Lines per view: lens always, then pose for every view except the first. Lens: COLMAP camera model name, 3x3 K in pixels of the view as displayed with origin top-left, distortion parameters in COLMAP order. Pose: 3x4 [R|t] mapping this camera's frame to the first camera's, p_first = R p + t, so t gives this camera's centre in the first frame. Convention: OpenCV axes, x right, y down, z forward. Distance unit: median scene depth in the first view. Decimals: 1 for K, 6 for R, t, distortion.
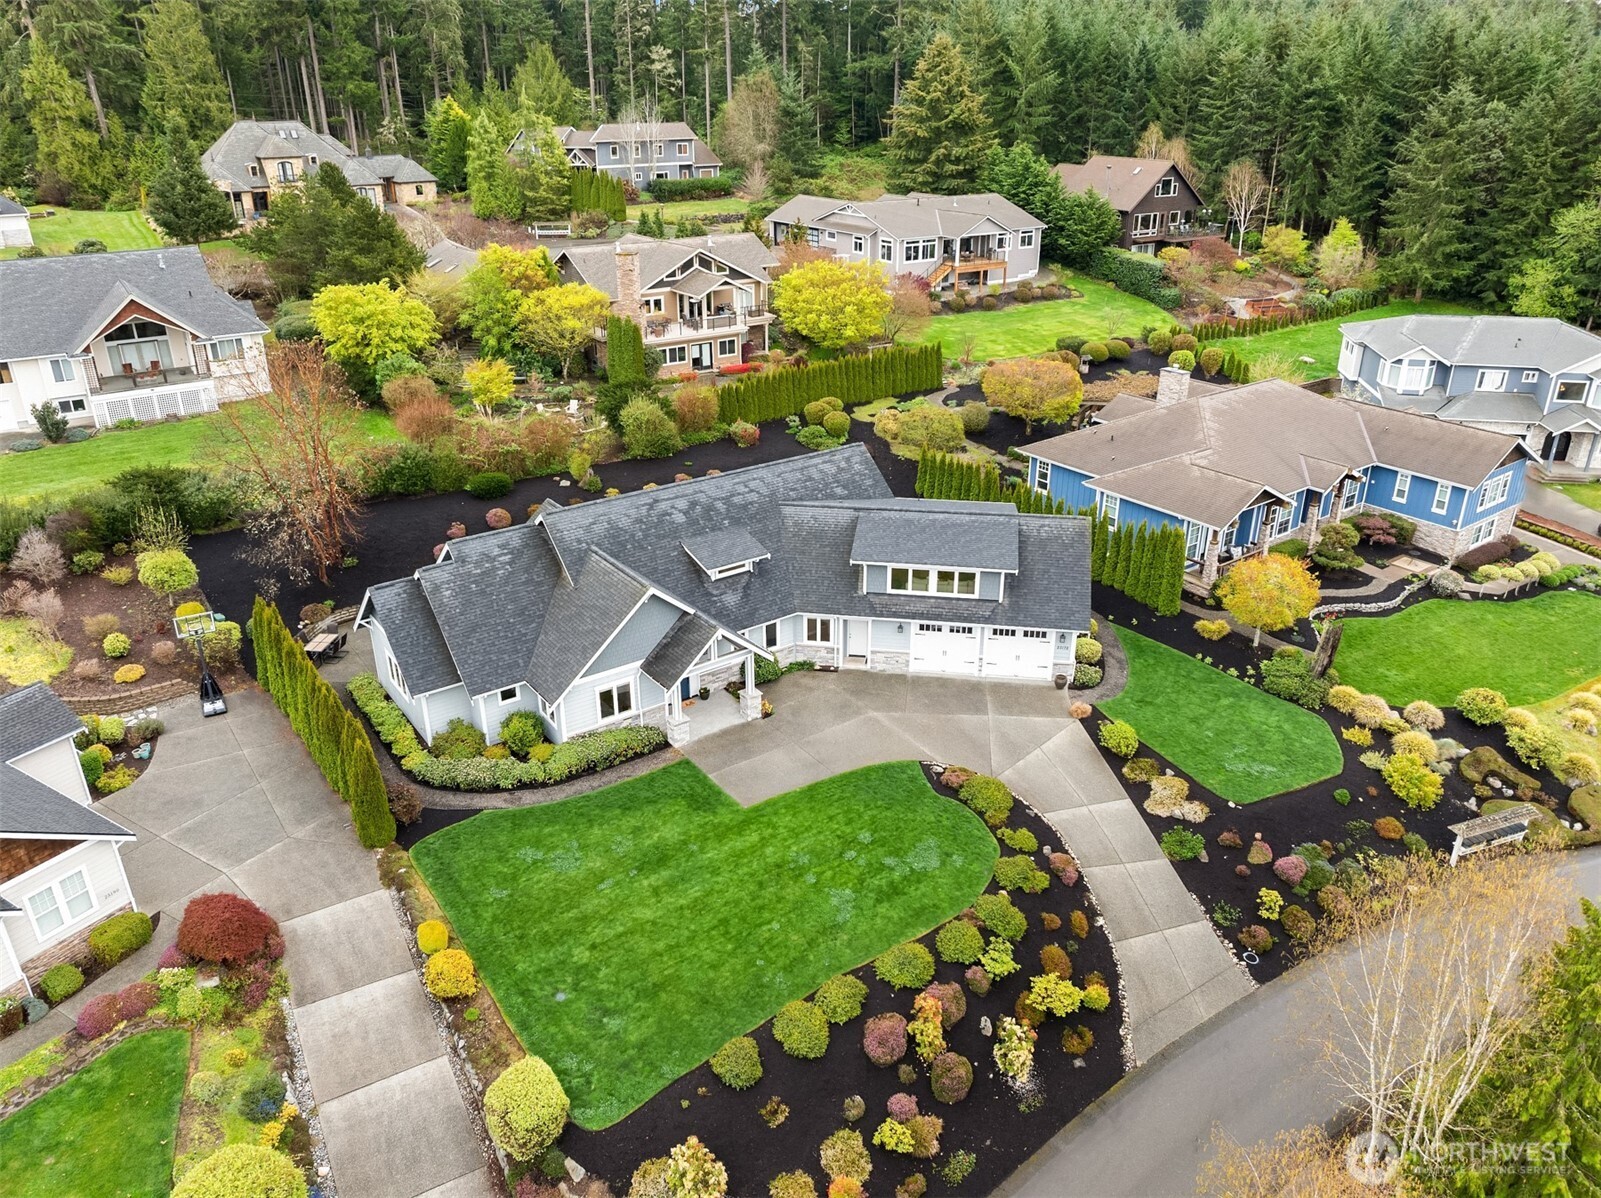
lens RADIAL K [[1145.5, 0, 818.2], [0, 1145.5, 564.2], [0, 0, 1]] dist [-0.036841, 0.014097]
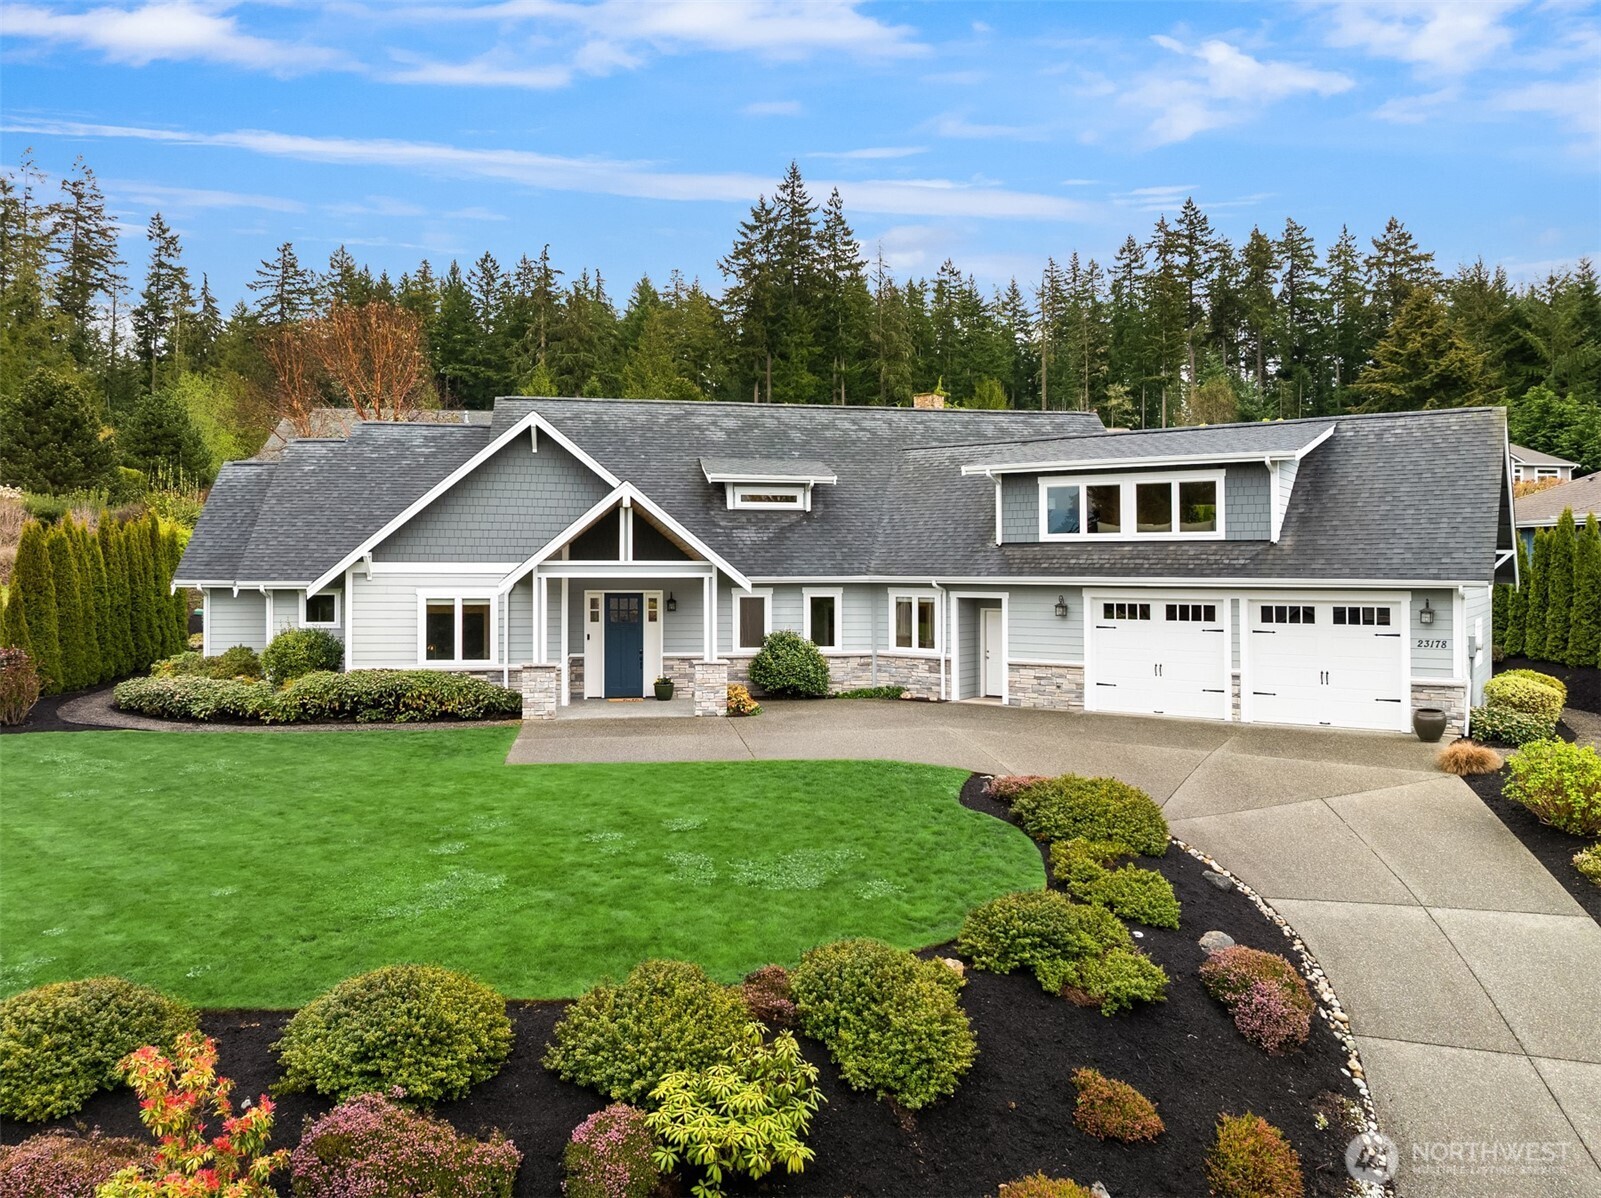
lens RADIAL K [[1145.5, 0, 821.3], [0, 1145.5, 550.7], [0, 0, 1]] dist [-0.036841, 0.014097]
pose [[0.897288, -0.019176, -0.441029, 0.192977], [-0.161958, 0.915090, -0.369296, 0.227258], [0.410663, 0.402793, 0.817993, 0.542650]]
